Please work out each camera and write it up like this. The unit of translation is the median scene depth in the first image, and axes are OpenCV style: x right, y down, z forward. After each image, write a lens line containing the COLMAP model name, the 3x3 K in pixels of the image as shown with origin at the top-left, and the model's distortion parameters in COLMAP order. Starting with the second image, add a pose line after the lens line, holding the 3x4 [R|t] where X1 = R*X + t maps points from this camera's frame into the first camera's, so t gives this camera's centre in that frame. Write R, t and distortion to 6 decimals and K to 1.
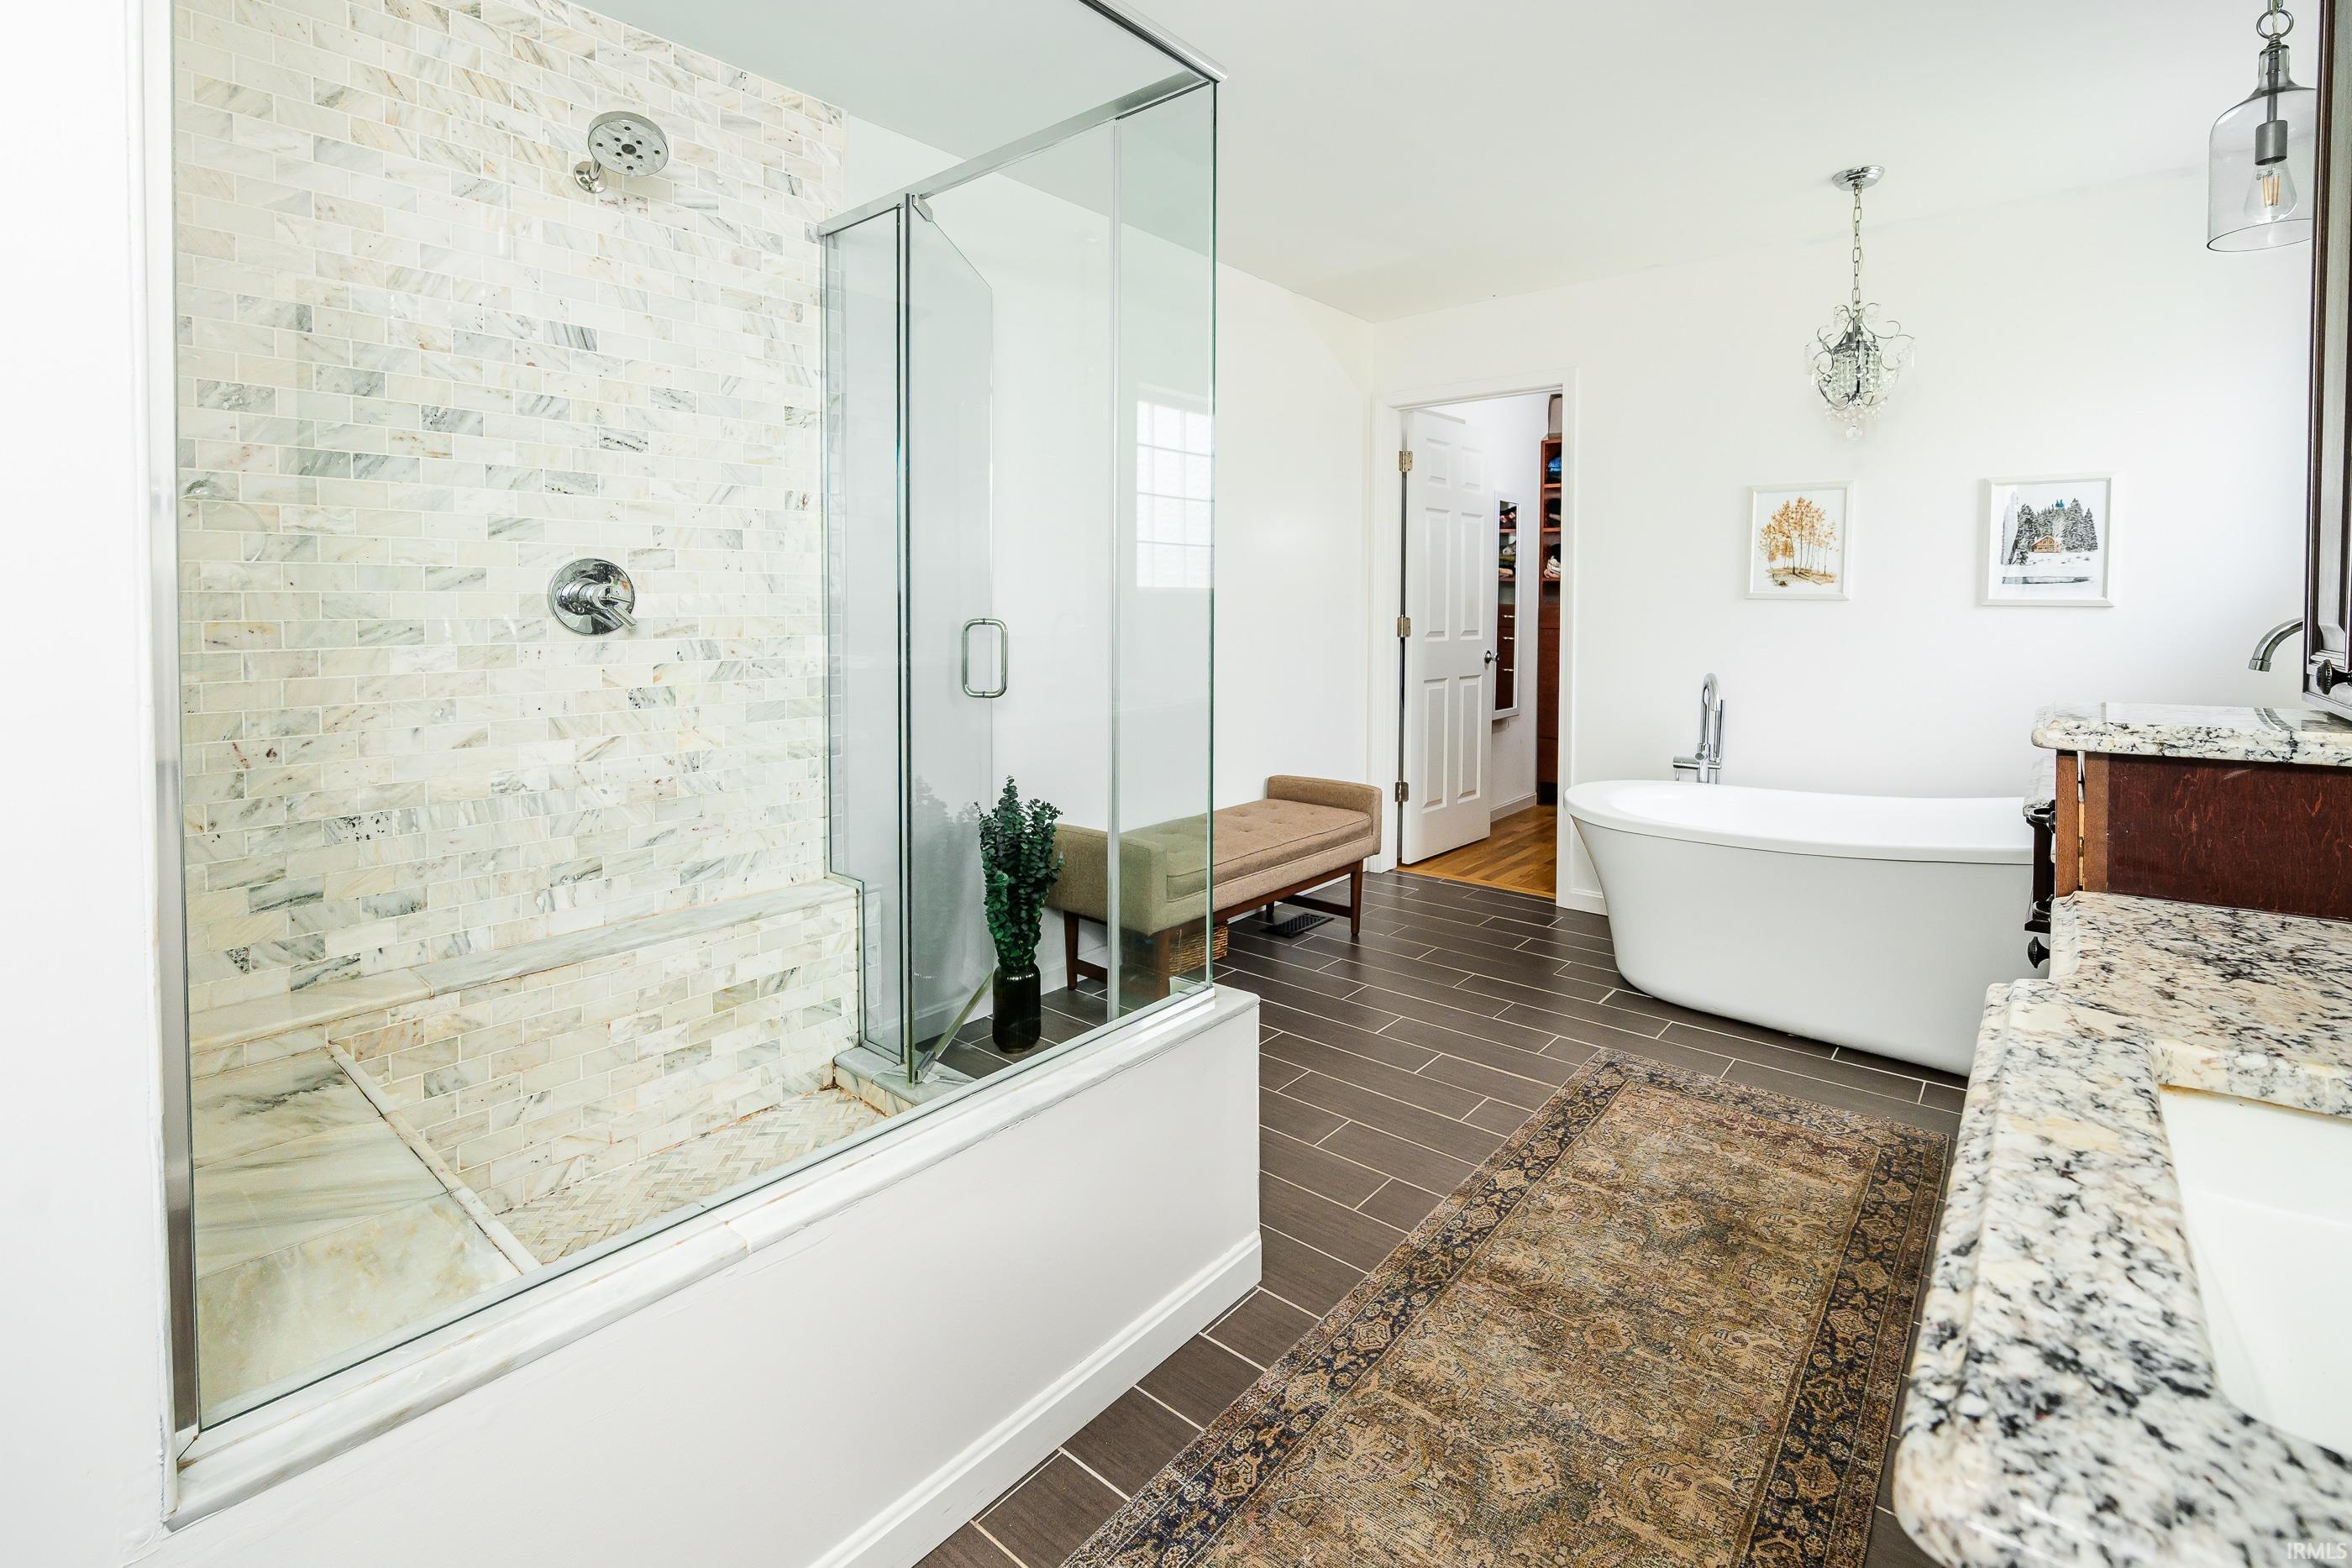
lens RADIAL K [[1073.3, 0, 1236.3], [0, 1073.3, 640.2], [0, 0, 1]] dist [-0.008912, 0.001153]
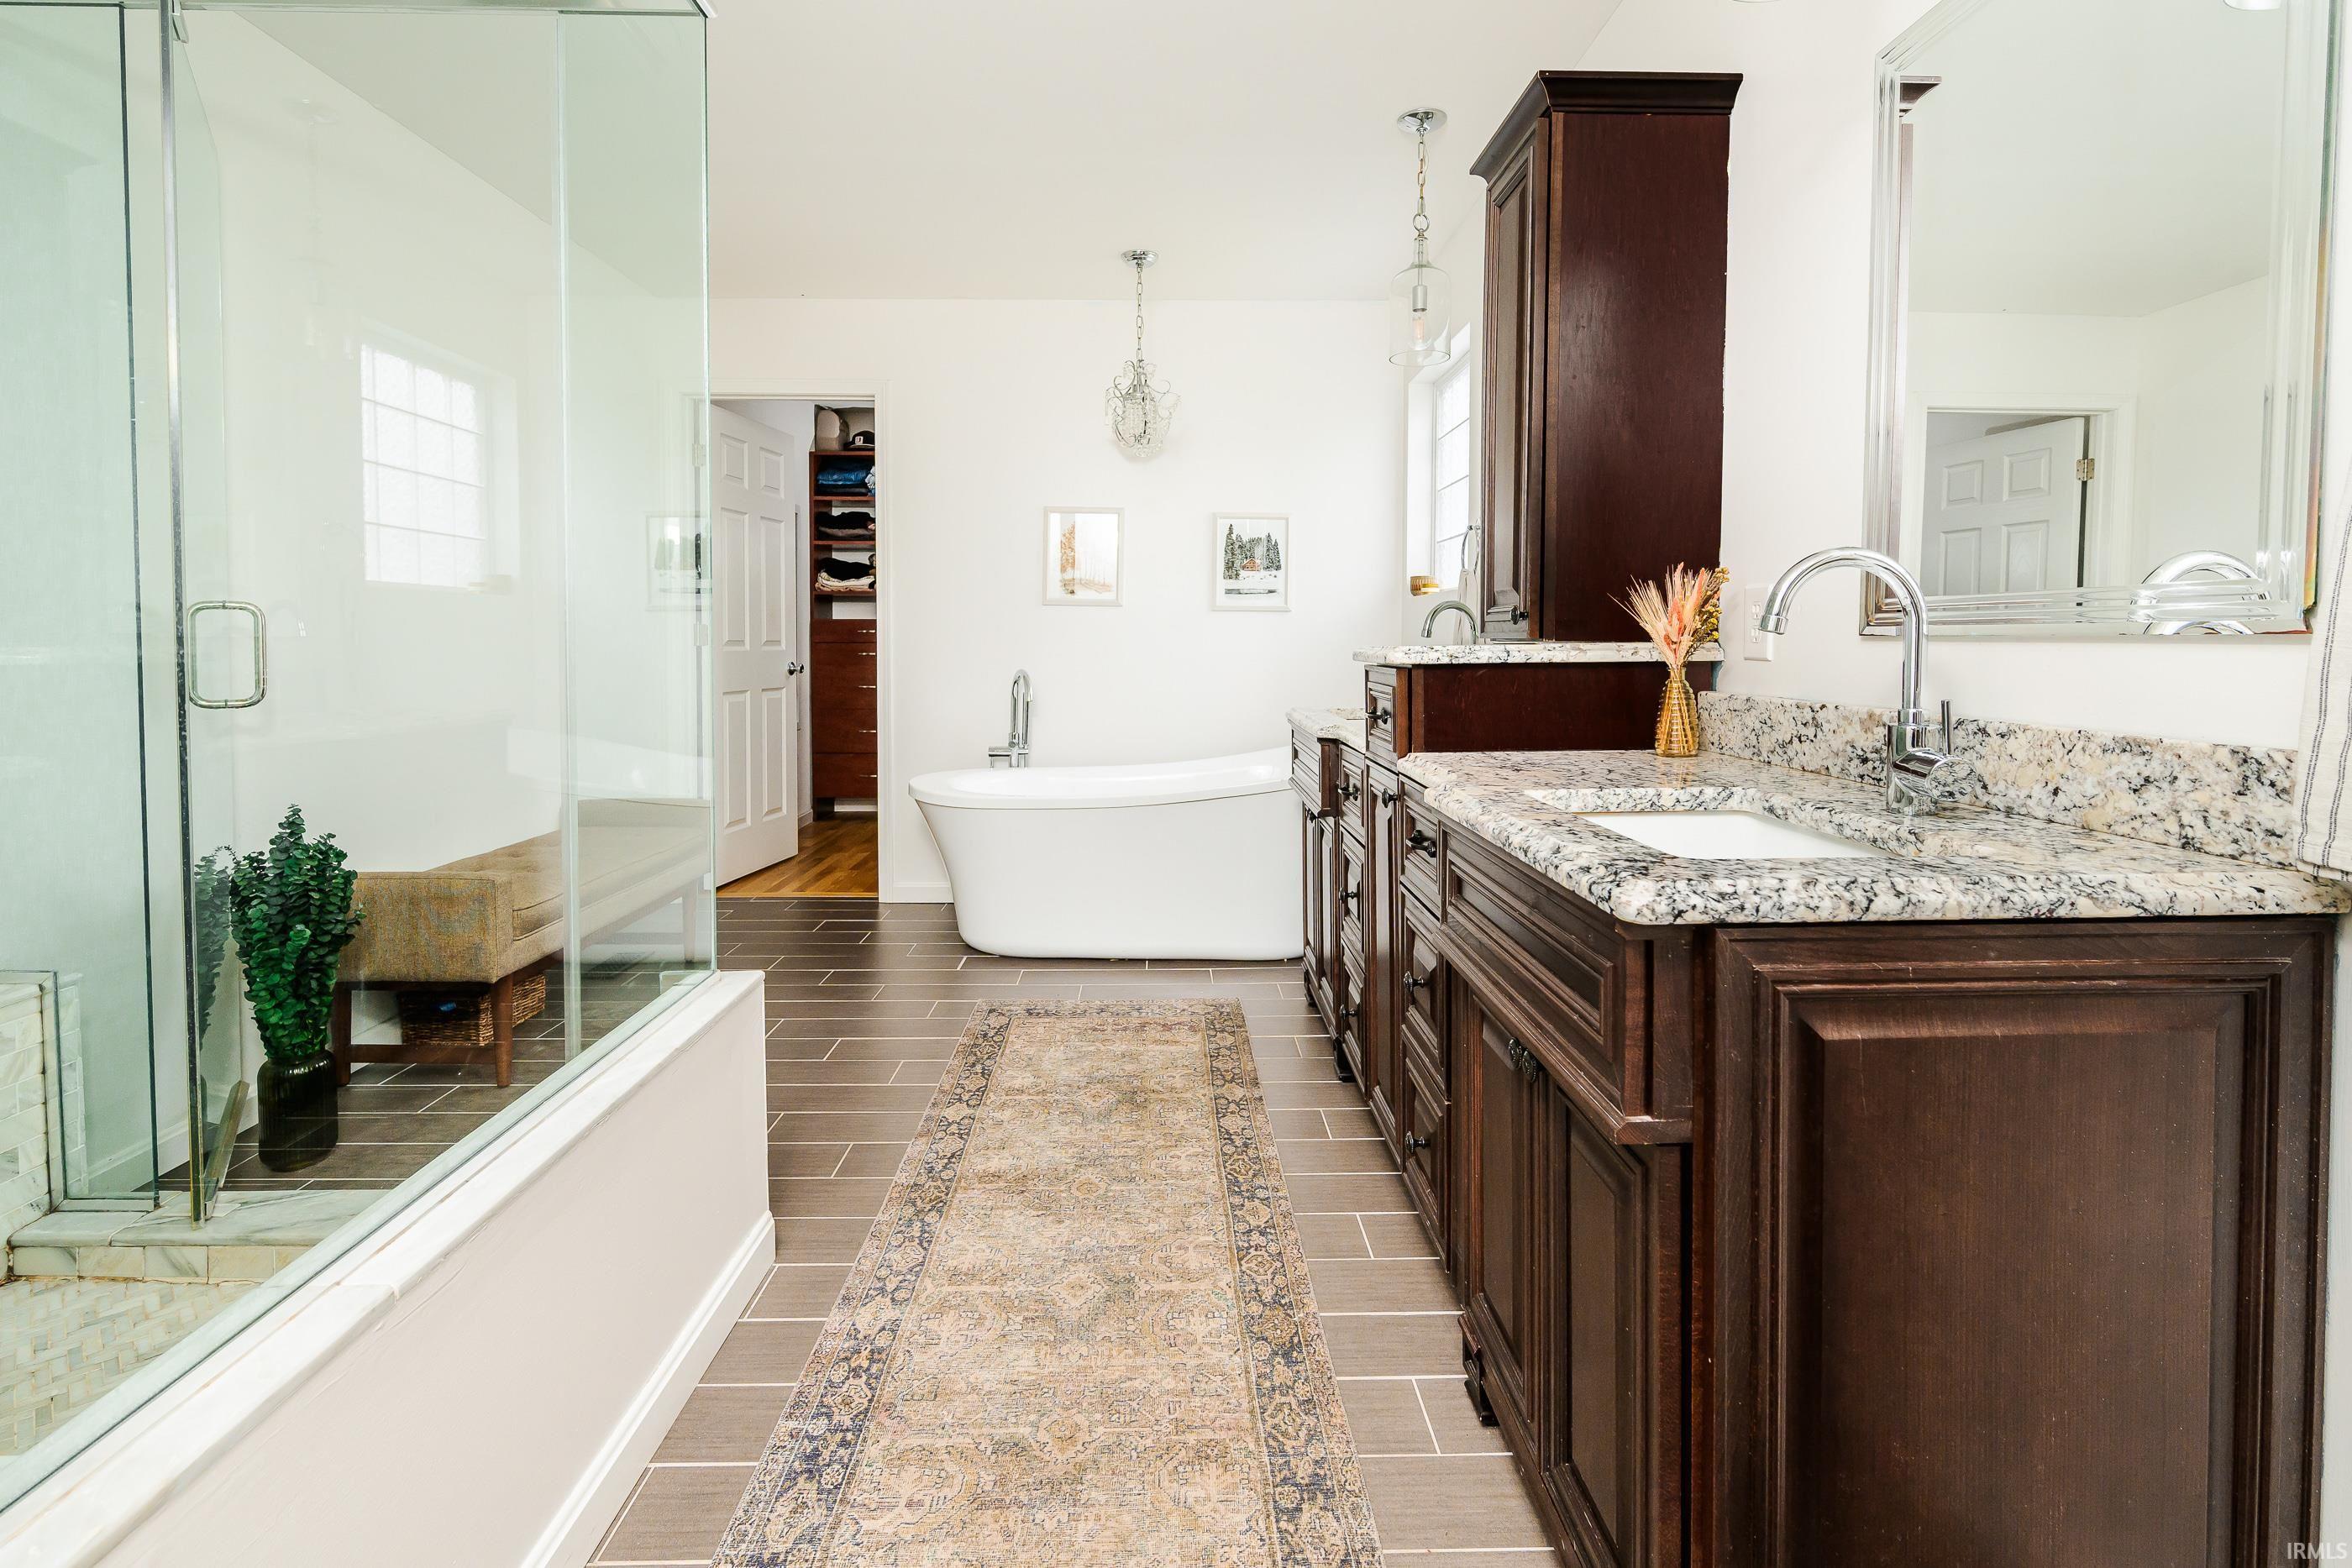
lens RADIAL K [[1094.4, 0, 1208.3], [0, 1094.4, 693.4], [0, 0, 1]] dist [0.001477, 0.000279]
pose [[0.761347, -0.035194, 0.647389, -0.274929], [0.024970, 0.999376, 0.024964, 0.054958], [-0.647864, -0.002841, 0.761751, -0.023867]]
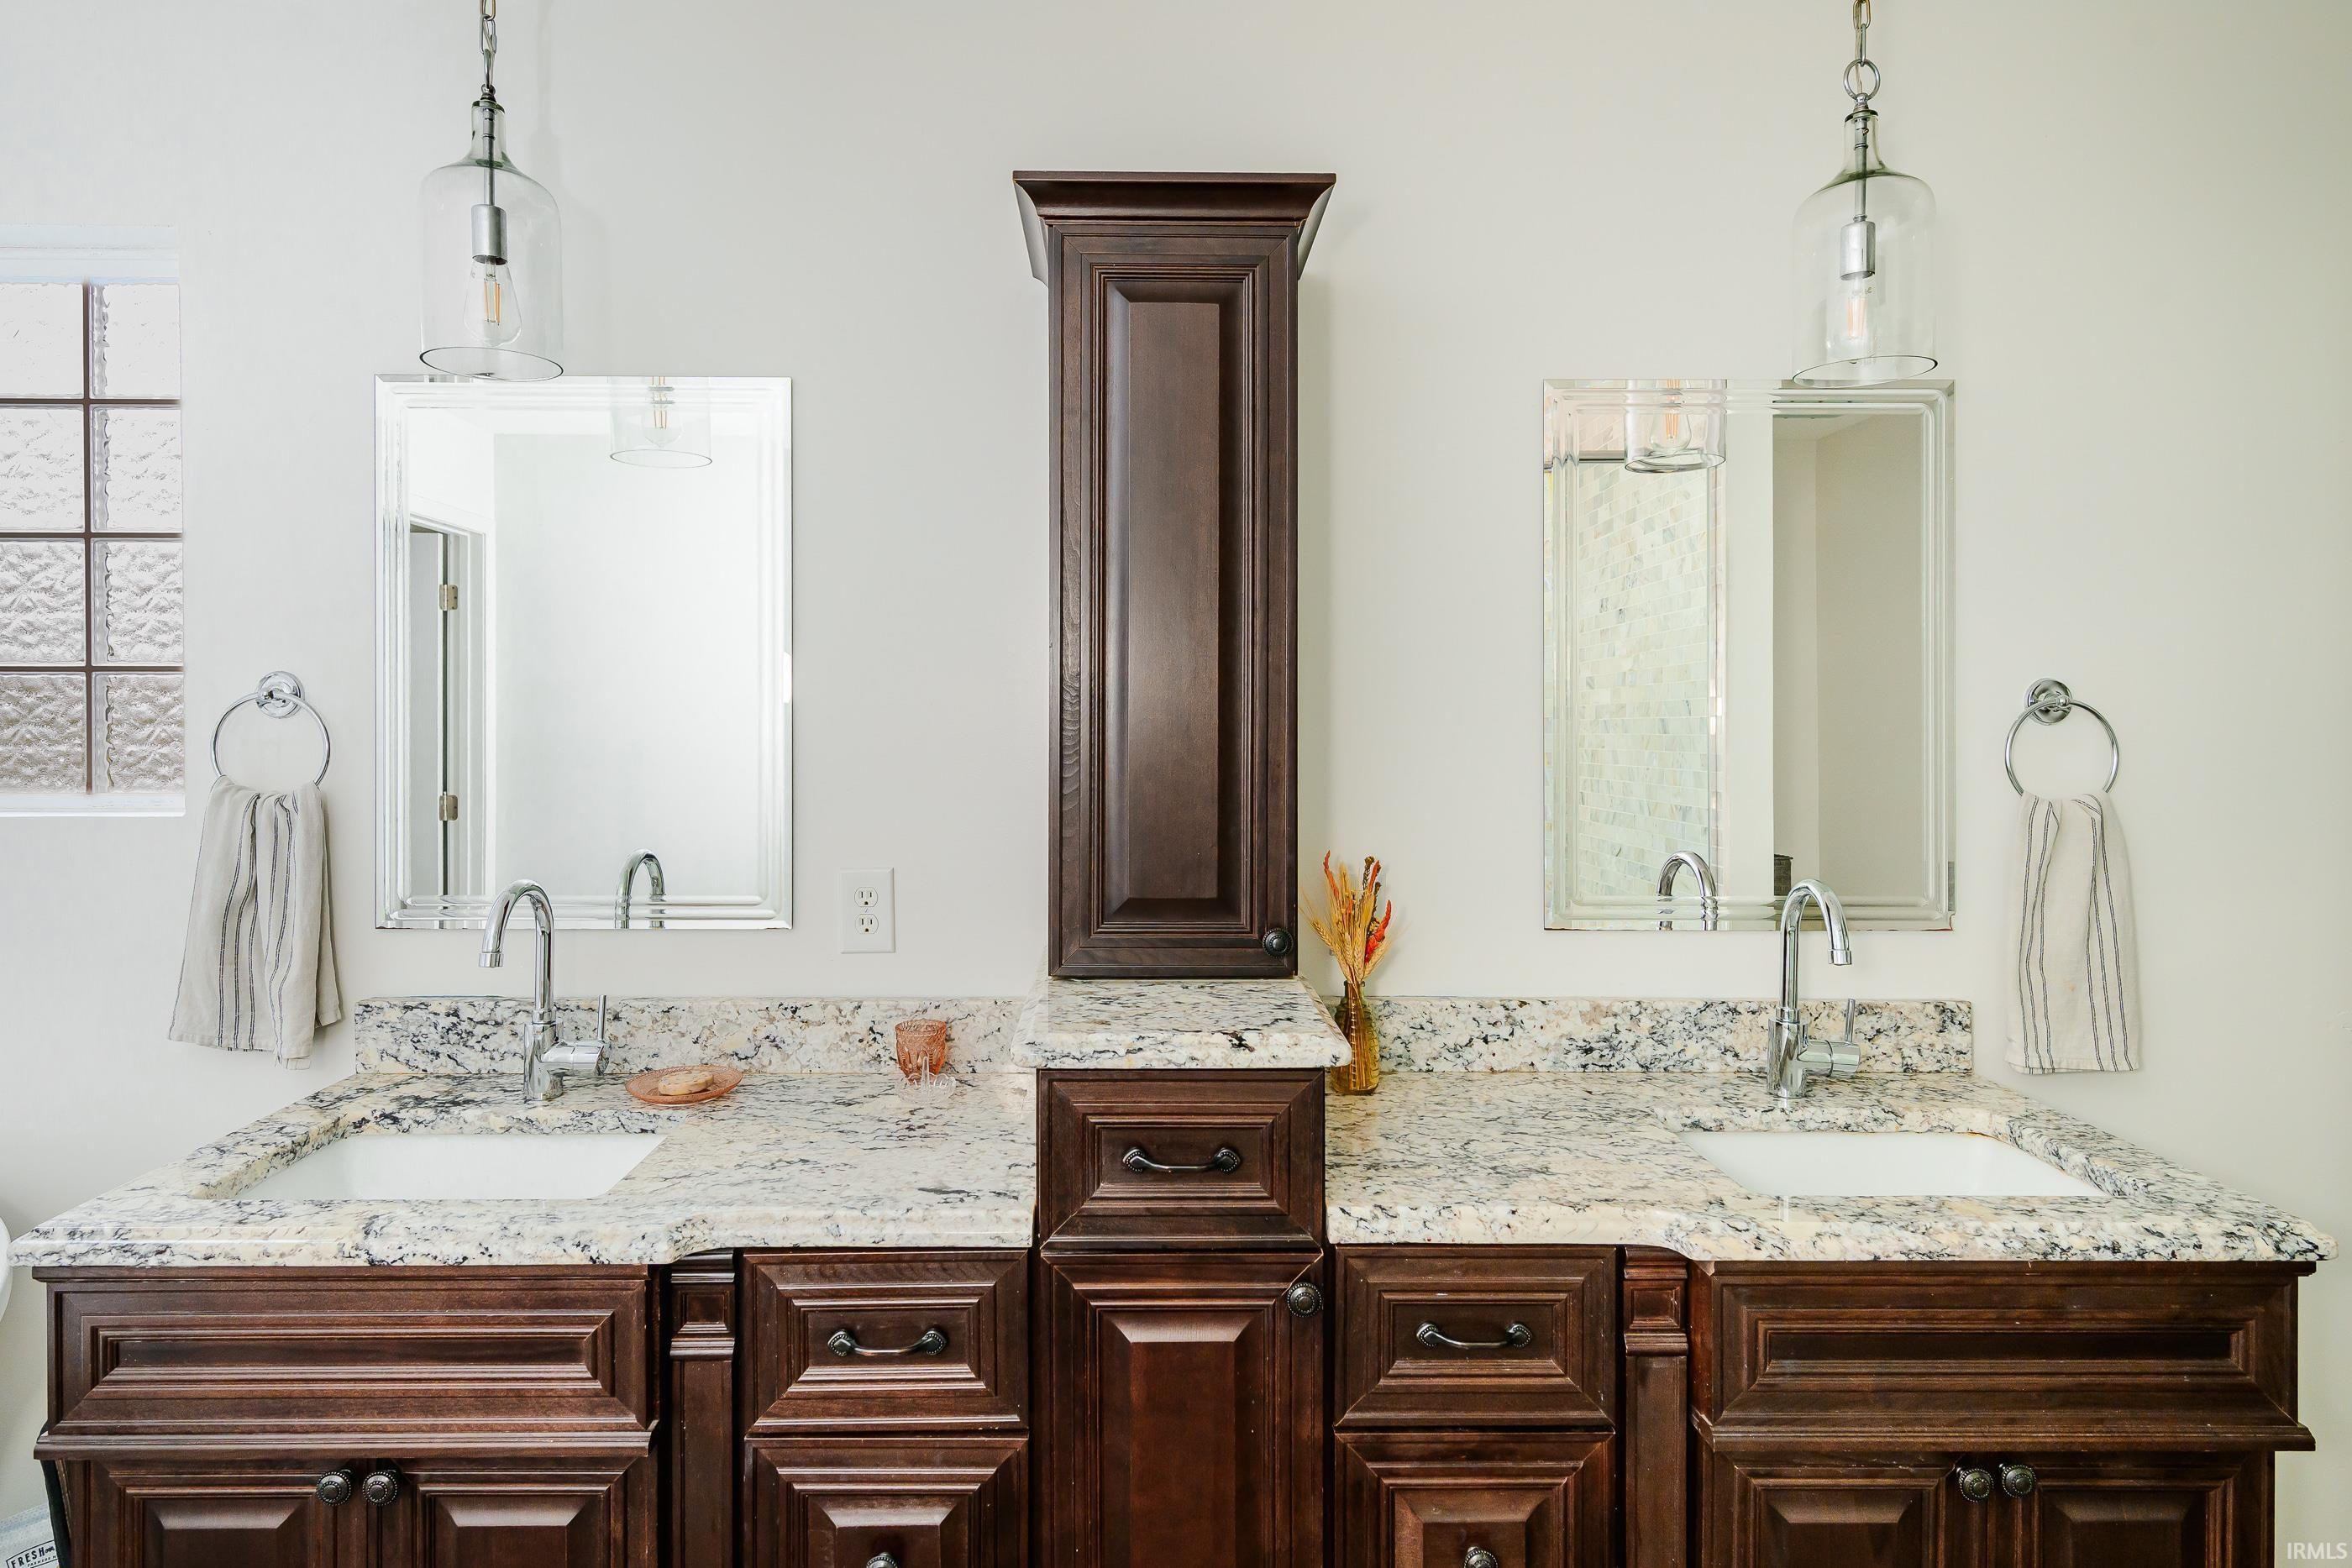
lens RADIAL K [[1370.8, 0, 1114.9], [0, 1370.8, 716.8], [0, 0, 1]] dist [0.003222, 0.000085]
pose [[-0.619178, -0.008966, 0.785200, -0.025262], [0.022786, 0.999309, 0.029380, -0.136971], [-0.784920, 0.036083, -0.618545, 1.071457]]
